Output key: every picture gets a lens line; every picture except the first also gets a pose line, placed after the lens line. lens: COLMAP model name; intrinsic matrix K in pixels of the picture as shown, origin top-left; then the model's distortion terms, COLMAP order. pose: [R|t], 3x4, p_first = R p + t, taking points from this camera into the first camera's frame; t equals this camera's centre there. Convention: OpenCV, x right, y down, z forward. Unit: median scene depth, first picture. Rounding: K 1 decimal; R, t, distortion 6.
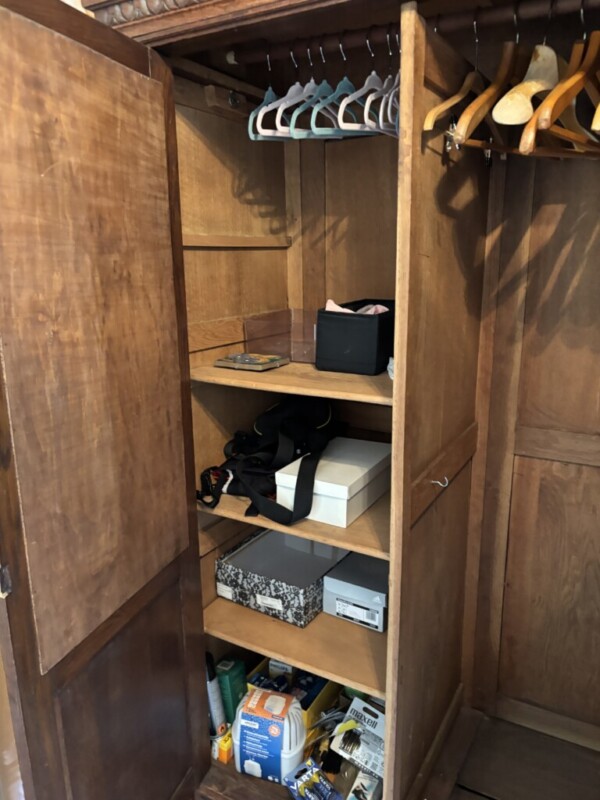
lens RADIAL K [[613.2, 0, 302.3], [0, 613.2, 400.8], [0, 0, 1]] dist [0.025430, -0.032023]
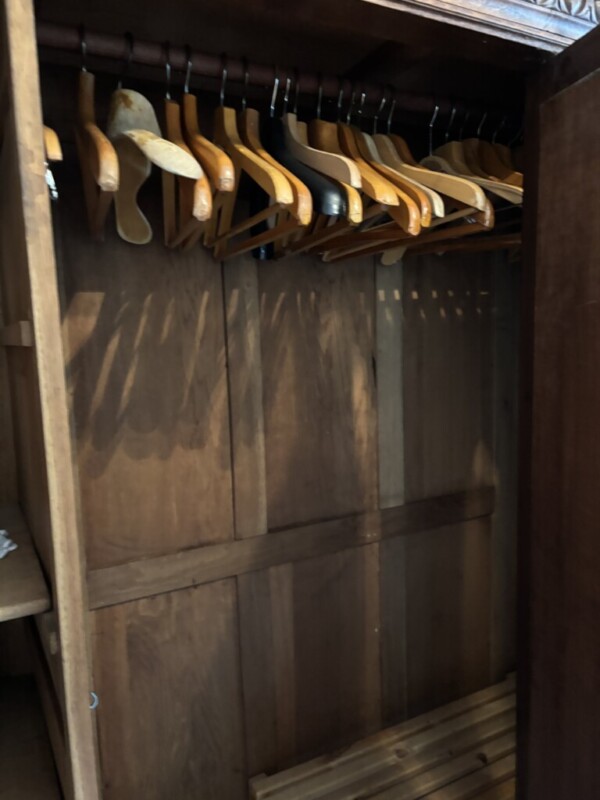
lens RADIAL K [[613.2, 0, 299.9], [0, 613.2, 395.6], [0, 0, 1]] dist [0.025430, -0.032023]
pose [[0.517711, -0.095818, 0.850173, -0.146273], [0.231409, 0.972352, -0.031328, -0.090132], [-0.823665, 0.212957, 0.525571, 0.353431]]
